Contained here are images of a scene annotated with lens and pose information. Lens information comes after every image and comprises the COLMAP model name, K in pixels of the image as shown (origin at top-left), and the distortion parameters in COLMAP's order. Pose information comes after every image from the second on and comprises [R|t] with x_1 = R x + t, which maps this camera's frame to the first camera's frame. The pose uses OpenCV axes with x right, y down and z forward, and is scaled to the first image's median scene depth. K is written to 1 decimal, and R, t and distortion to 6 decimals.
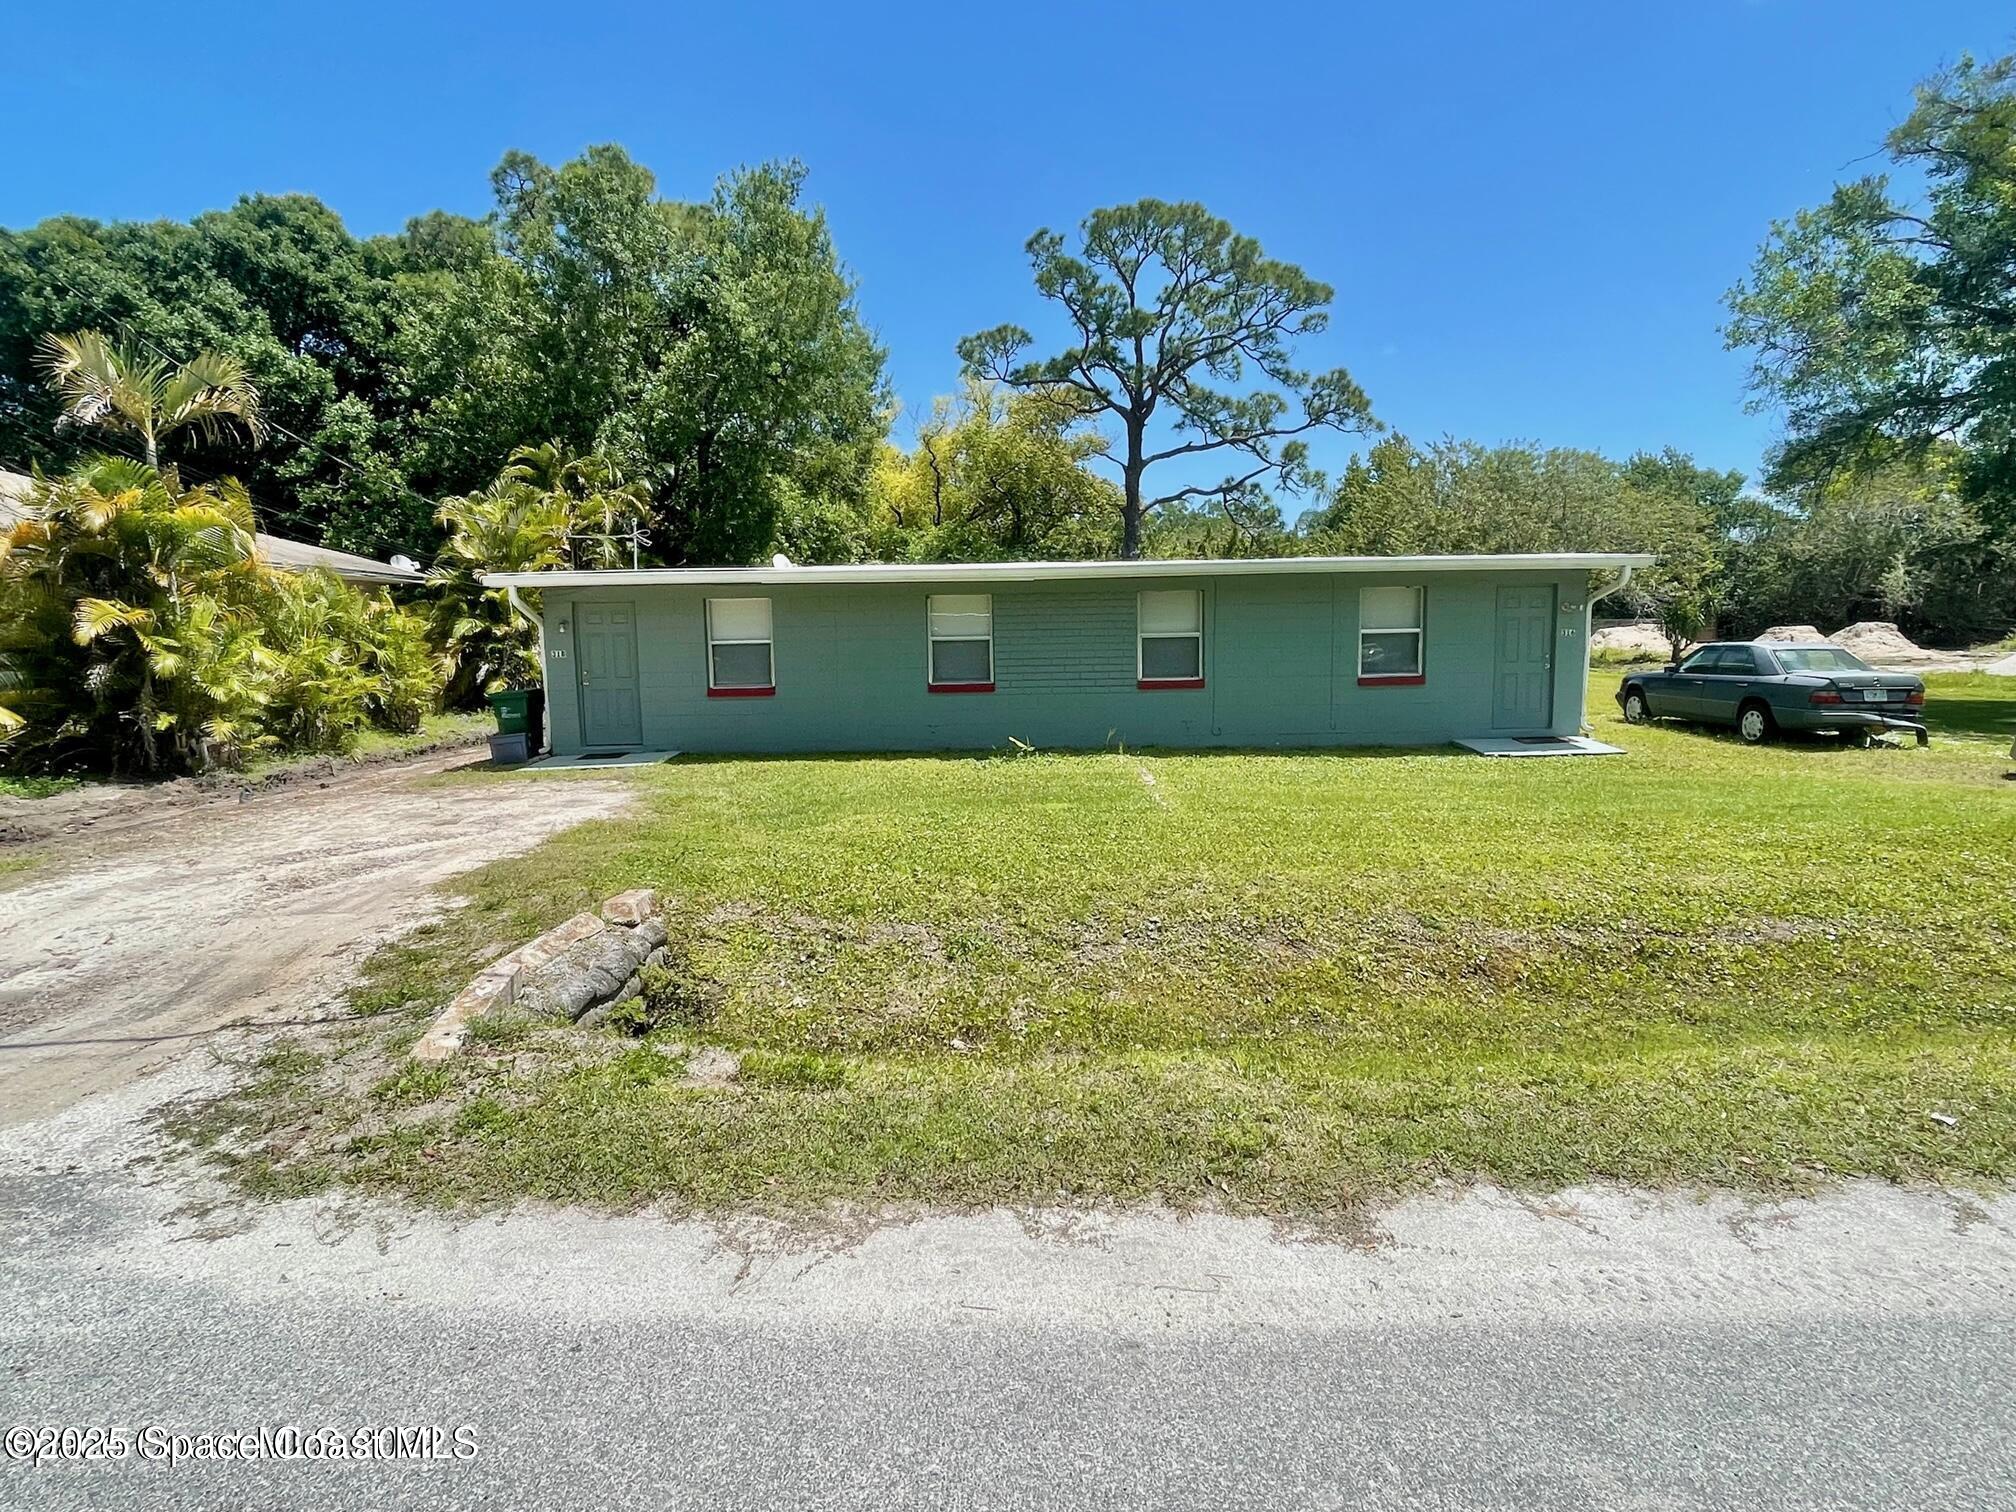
lens RADIAL K [[1098.7, 0, 1011.8], [0, 1098.7, 757.4], [0, 0, 1]] dist [0.003495, -0.005544]
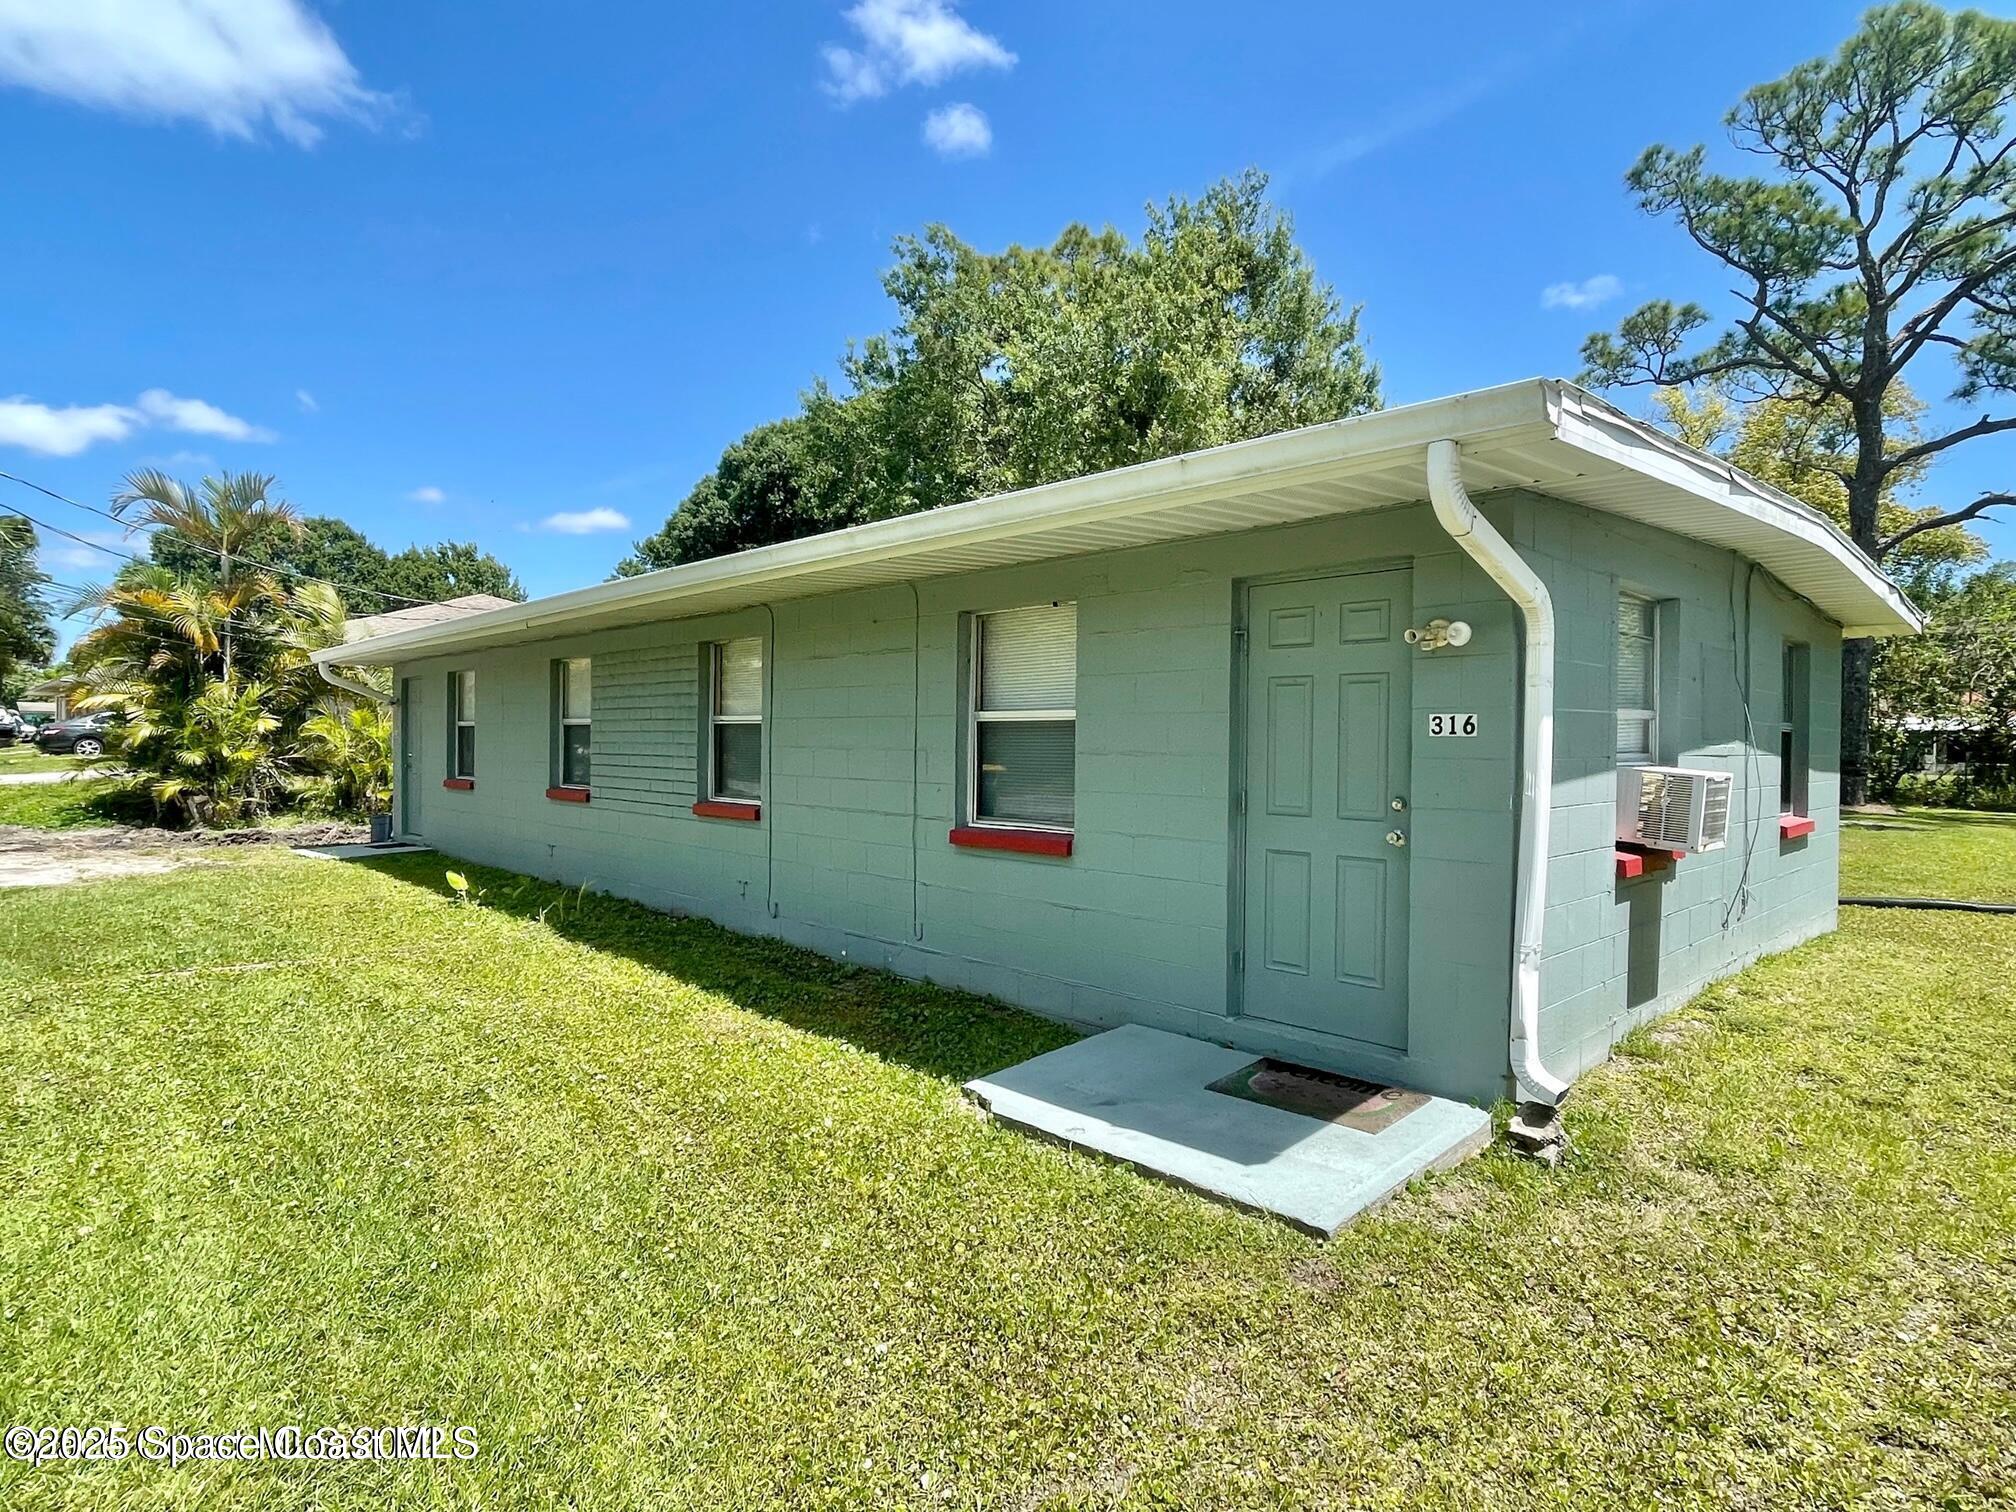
lens RADIAL K [[1098.7, 0, 1007.5], [0, 1098.7, 755.3], [0, 0, 1]] dist [0.003495, -0.005544]
pose [[0.698118, 0.022172, -0.715640, 0.227749], [-0.097752, 0.993113, -0.064591, -0.027643], [0.709278, 0.115047, 0.695477, 0.277294]]
